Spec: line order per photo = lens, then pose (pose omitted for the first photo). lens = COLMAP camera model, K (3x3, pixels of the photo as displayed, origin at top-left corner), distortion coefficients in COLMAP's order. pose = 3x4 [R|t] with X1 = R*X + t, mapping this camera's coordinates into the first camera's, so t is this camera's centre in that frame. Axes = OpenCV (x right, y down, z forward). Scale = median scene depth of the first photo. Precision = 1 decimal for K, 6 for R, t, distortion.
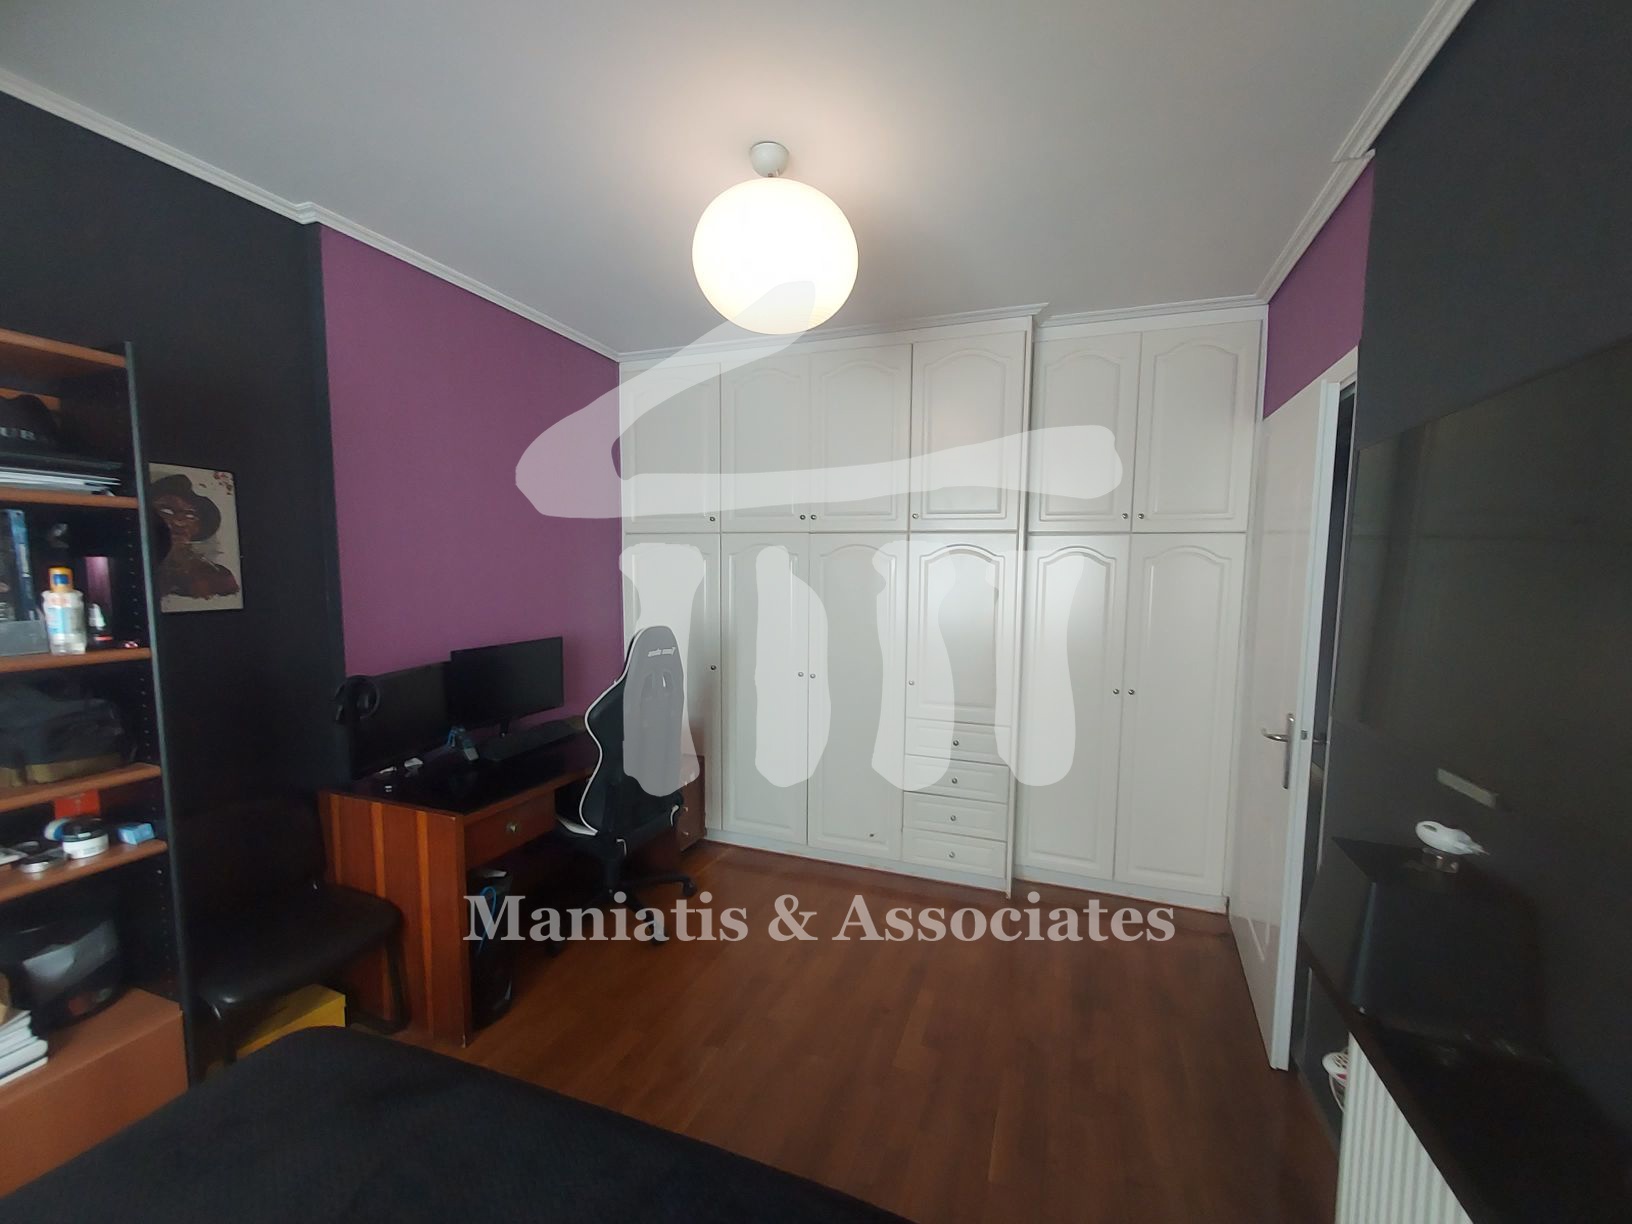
lens RADIAL K [[651.4, 0, 841.2], [0, 651.4, 629.2], [0, 0, 1]] dist [0.000903, -0.006031]
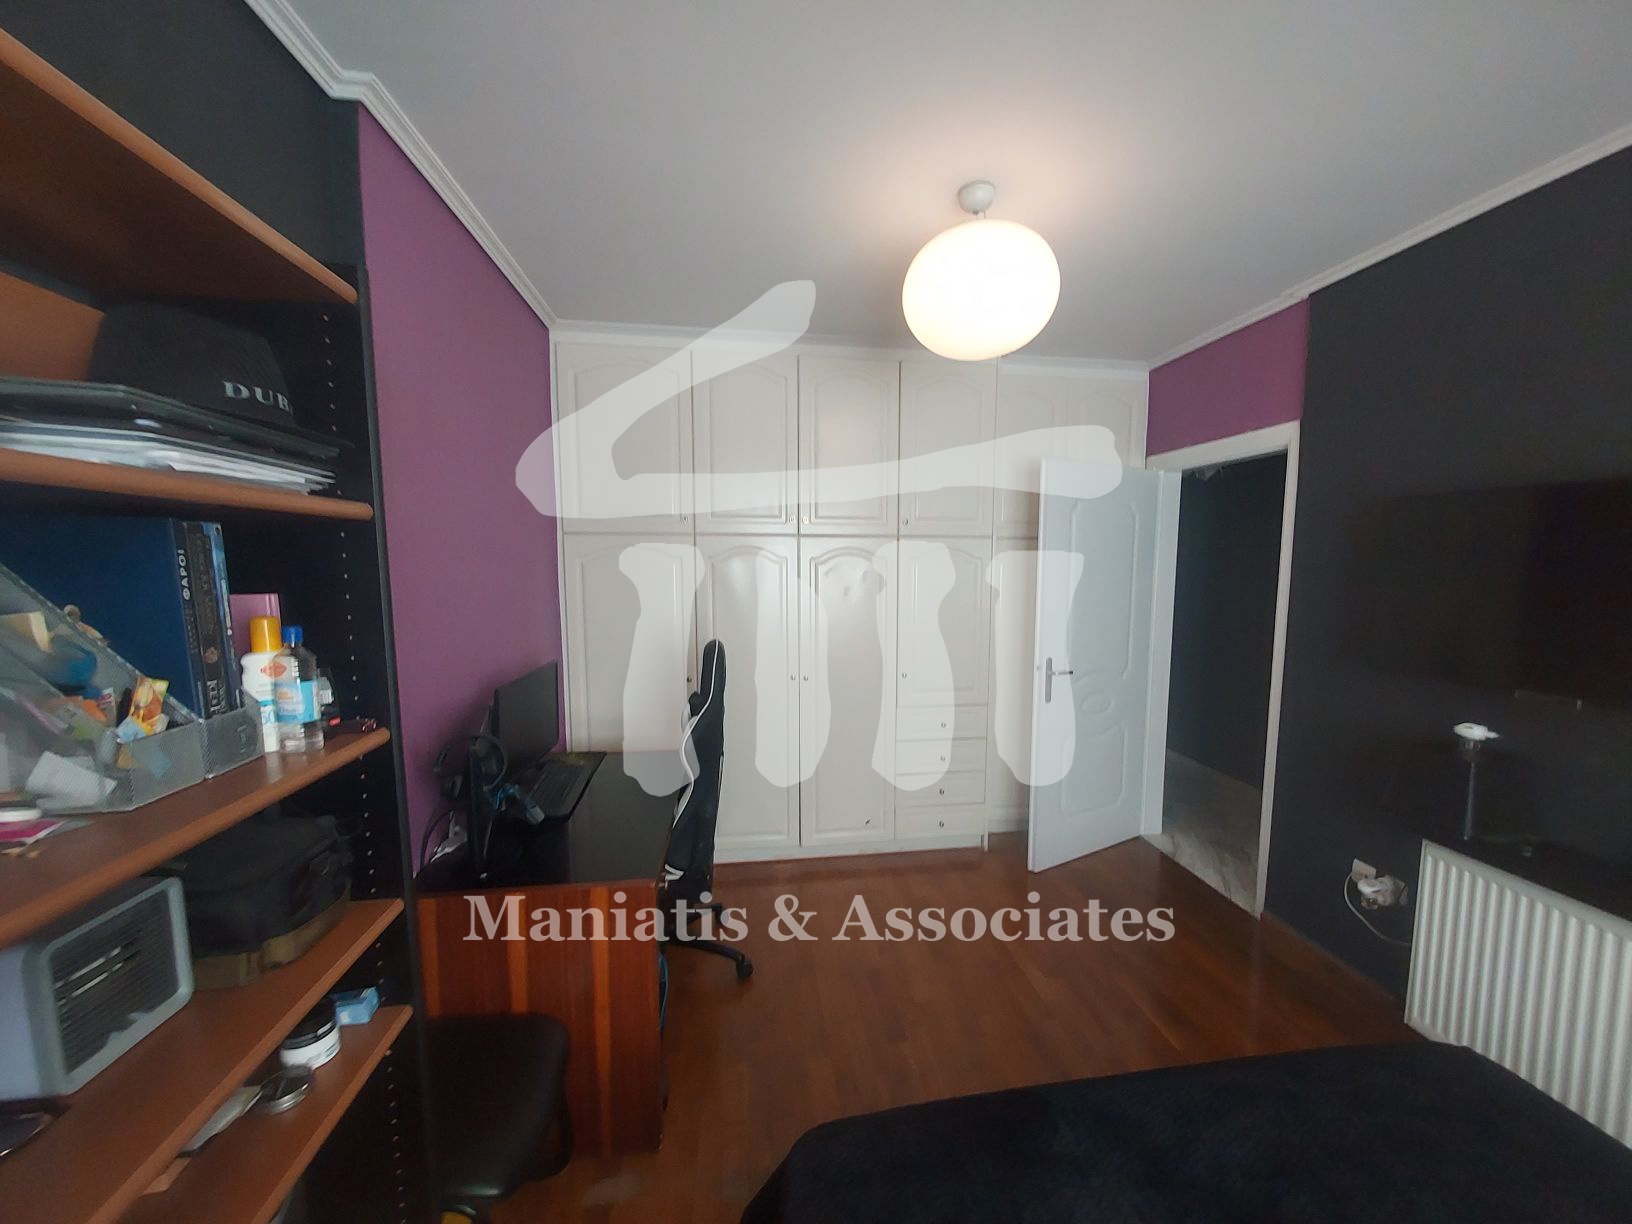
lens RADIAL K [[648.9, 0, 830.5], [0, 648.9, 629.0], [0, 0, 1]] dist [-0.000732, -0.000736]
pose [[0.885367, -0.062191, 0.460714, -0.520855], [0.053708, 0.998059, 0.031514, -0.037343], [-0.461780, -0.003158, 0.886989, 0.100250]]
